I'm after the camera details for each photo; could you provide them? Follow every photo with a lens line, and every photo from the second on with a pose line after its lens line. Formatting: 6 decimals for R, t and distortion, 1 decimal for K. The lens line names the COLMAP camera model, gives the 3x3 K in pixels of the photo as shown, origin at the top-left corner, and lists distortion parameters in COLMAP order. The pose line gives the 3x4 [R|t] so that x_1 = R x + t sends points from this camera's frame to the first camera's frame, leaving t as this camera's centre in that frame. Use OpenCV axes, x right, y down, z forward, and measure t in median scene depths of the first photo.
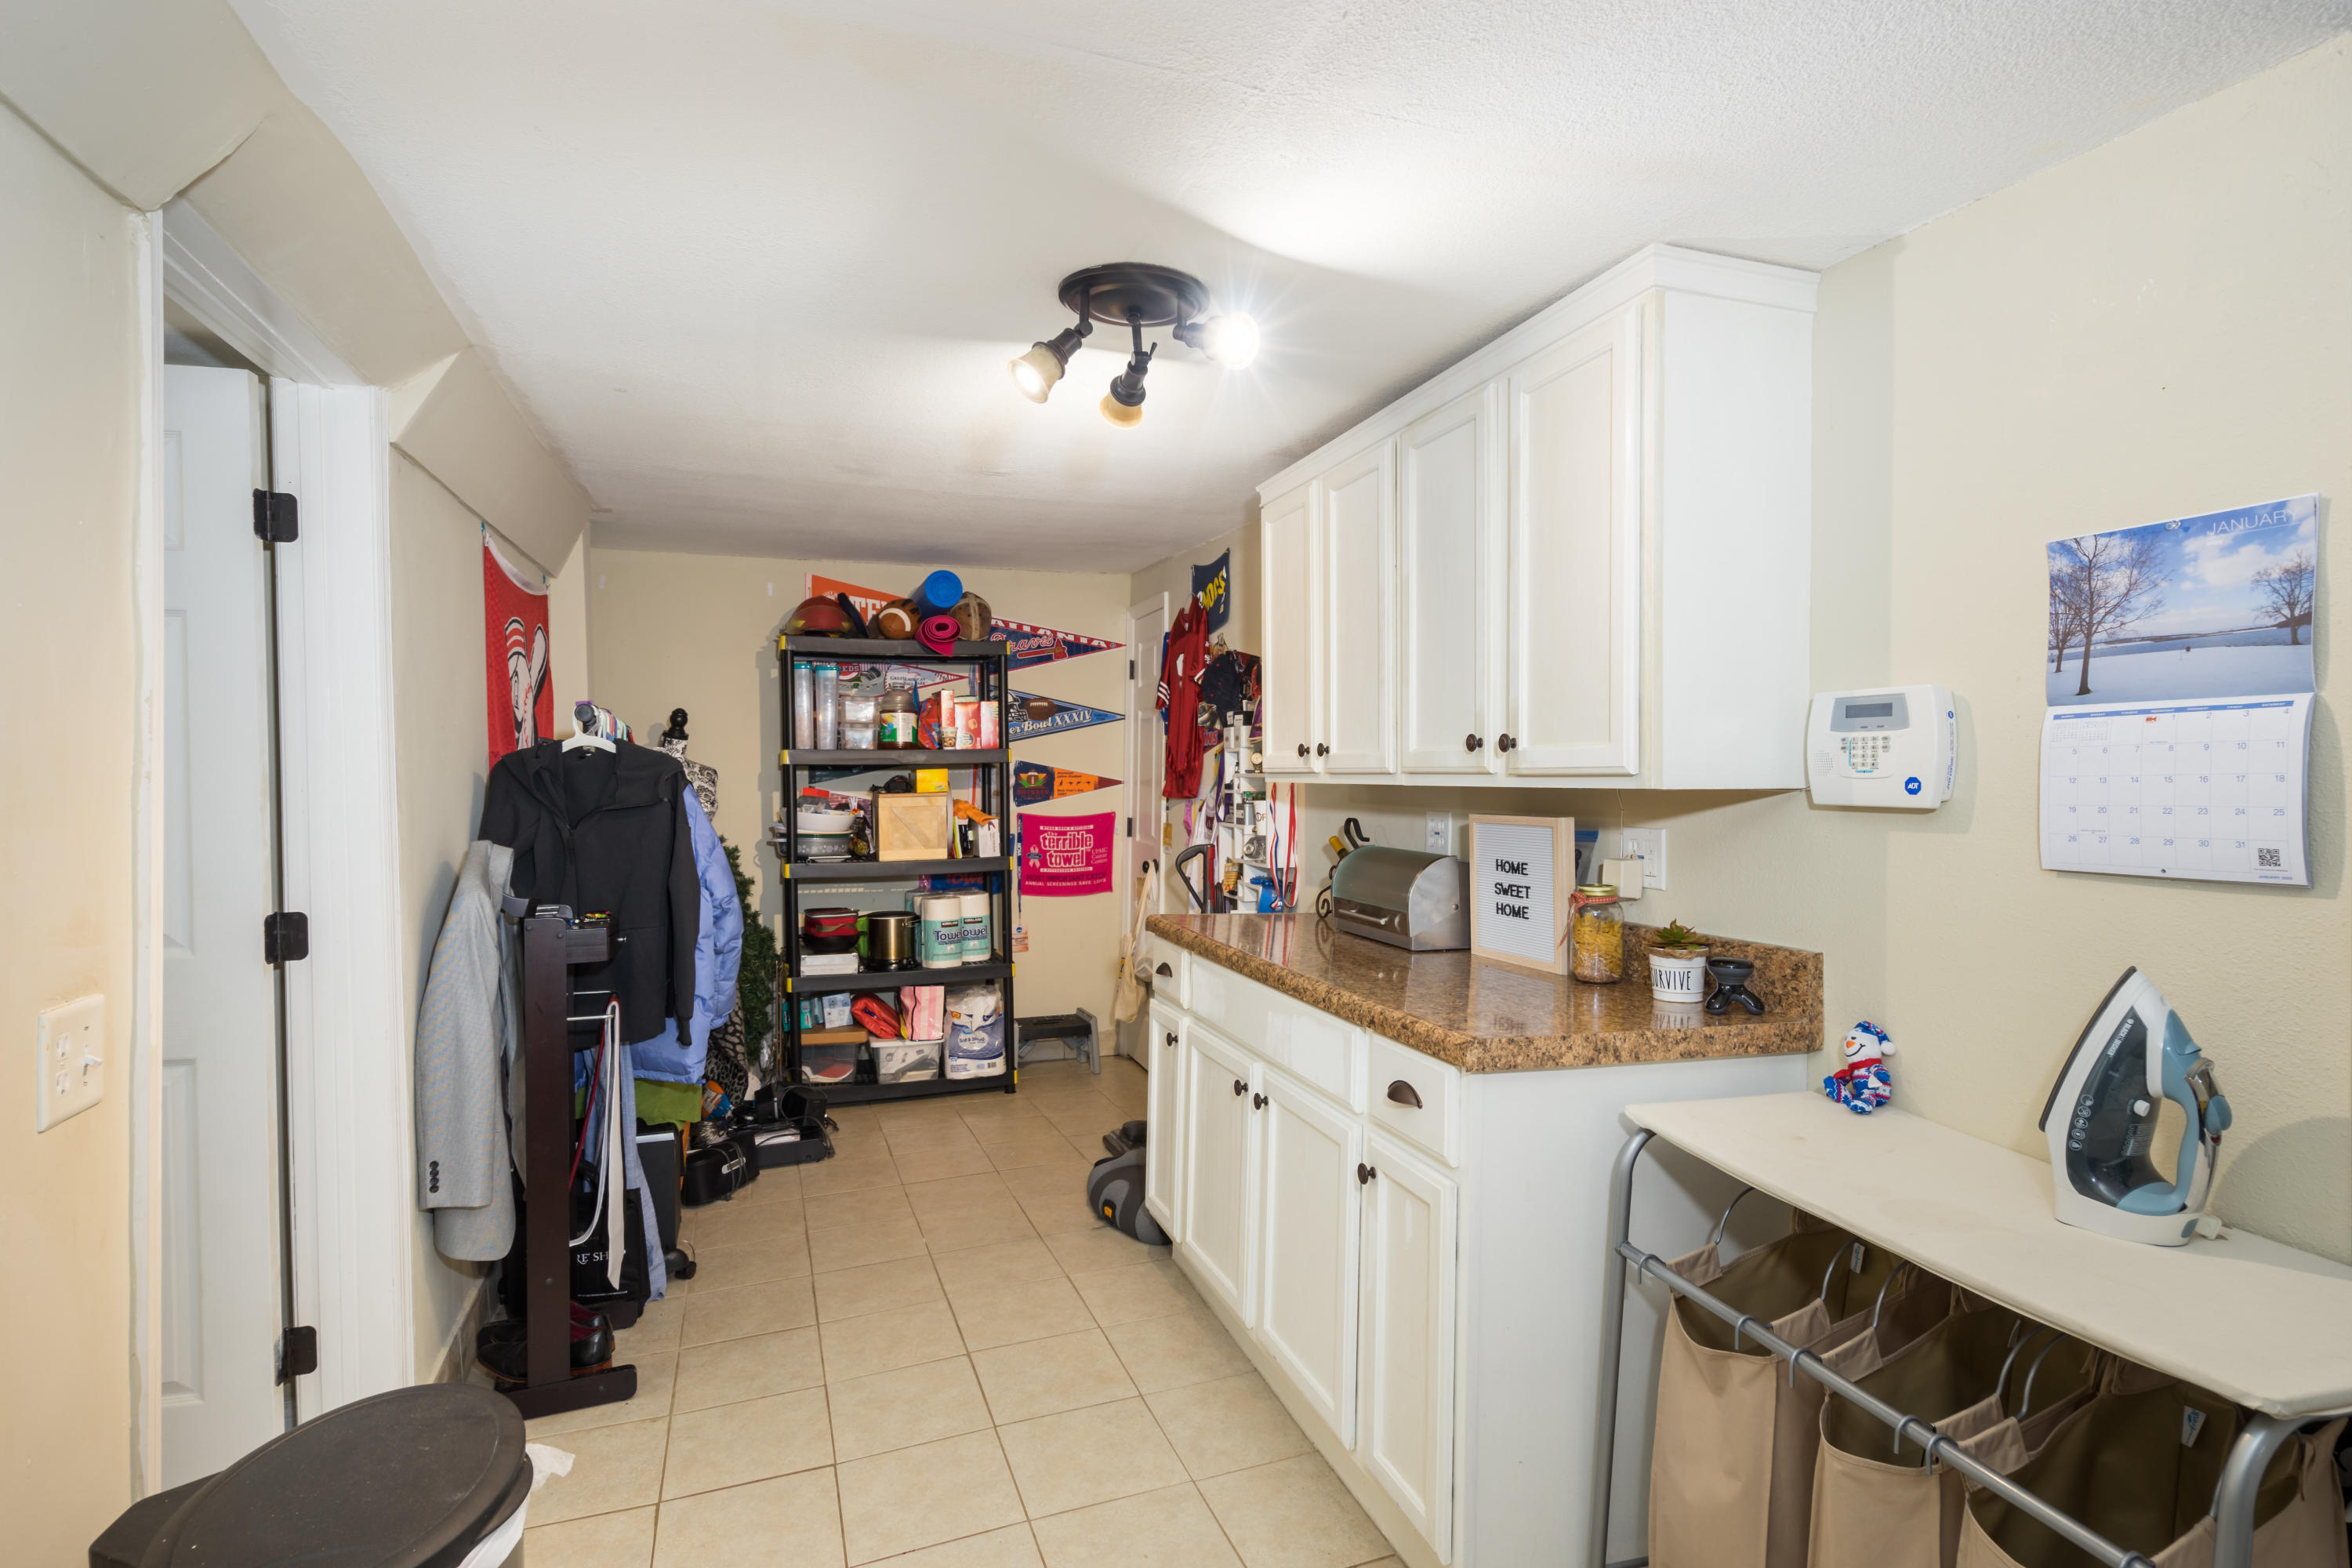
lens RADIAL K [[1146.4, 0, 1176.9], [0, 1146.4, 788.4], [0, 0, 1]] dist [0.002827, 0.000208]
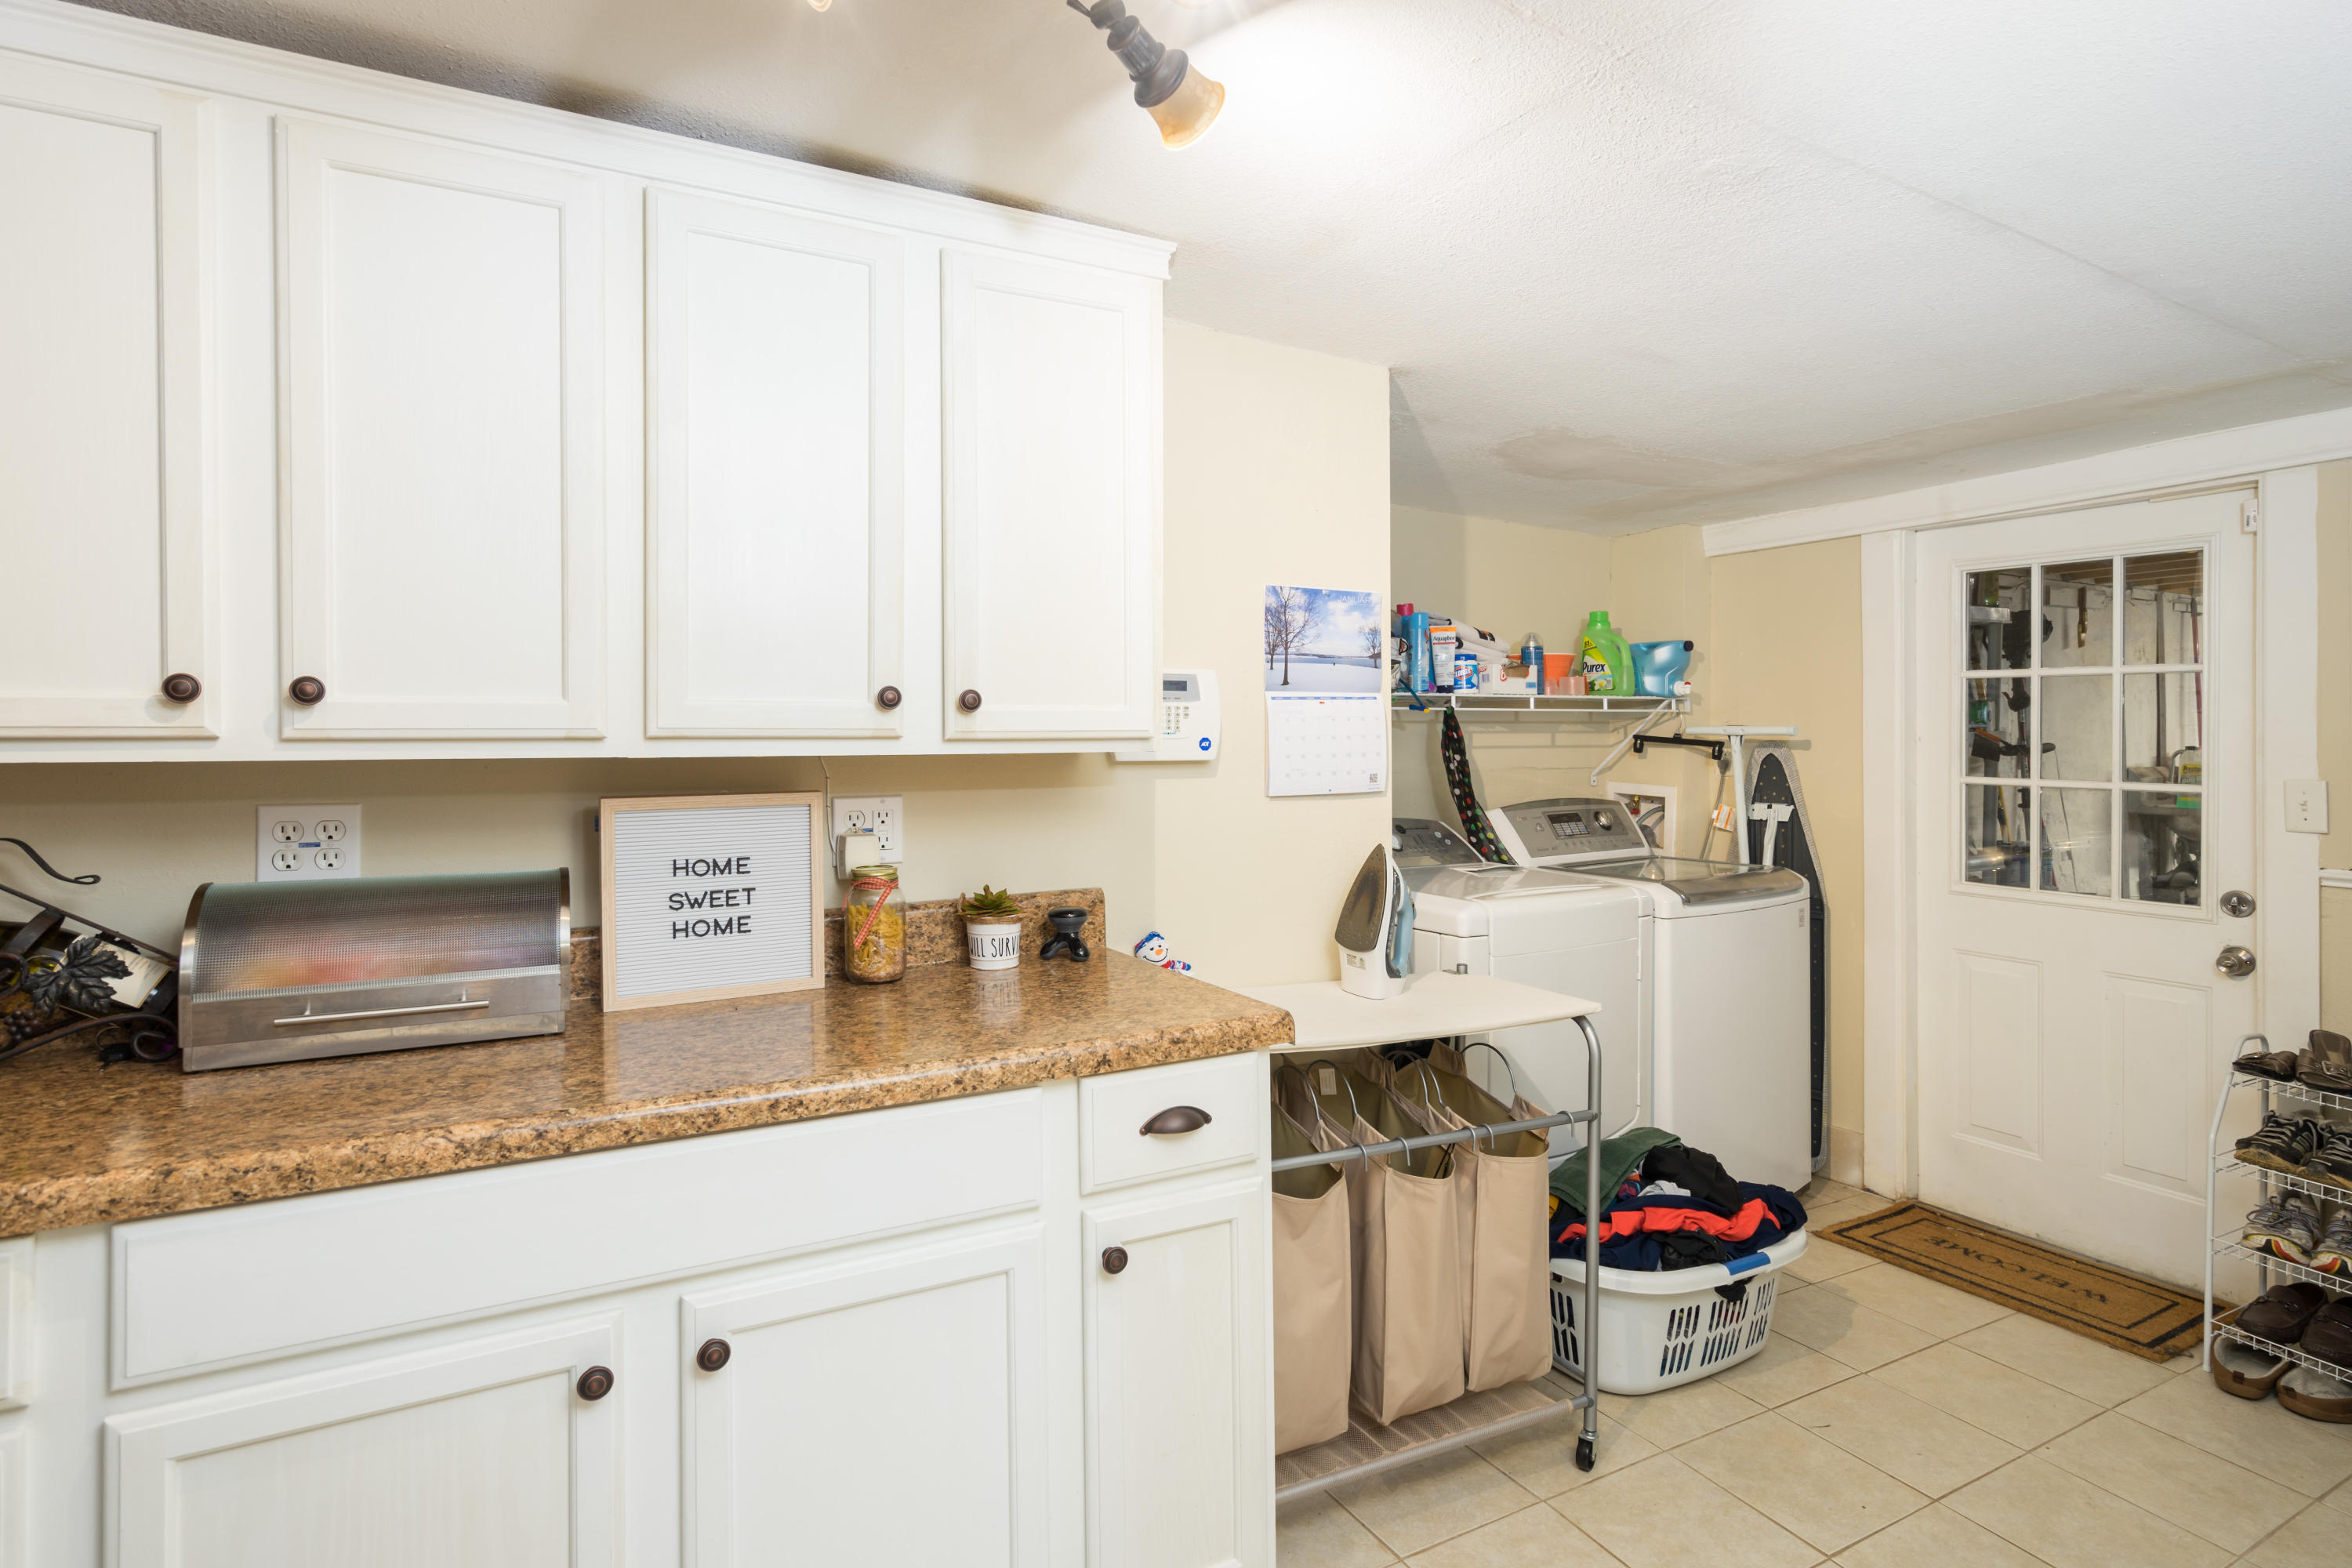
lens RADIAL K [[1146.4, 0, 1149.1], [0, 1146.4, 732.8], [0, 0, 1]] dist [0.002827, 0.000208]
pose [[-0.122770, -0.004181, 0.992426, -0.755649], [0.013753, 0.999888, 0.005914, -0.026595], [-0.992340, 0.014375, -0.122699, 1.352426]]
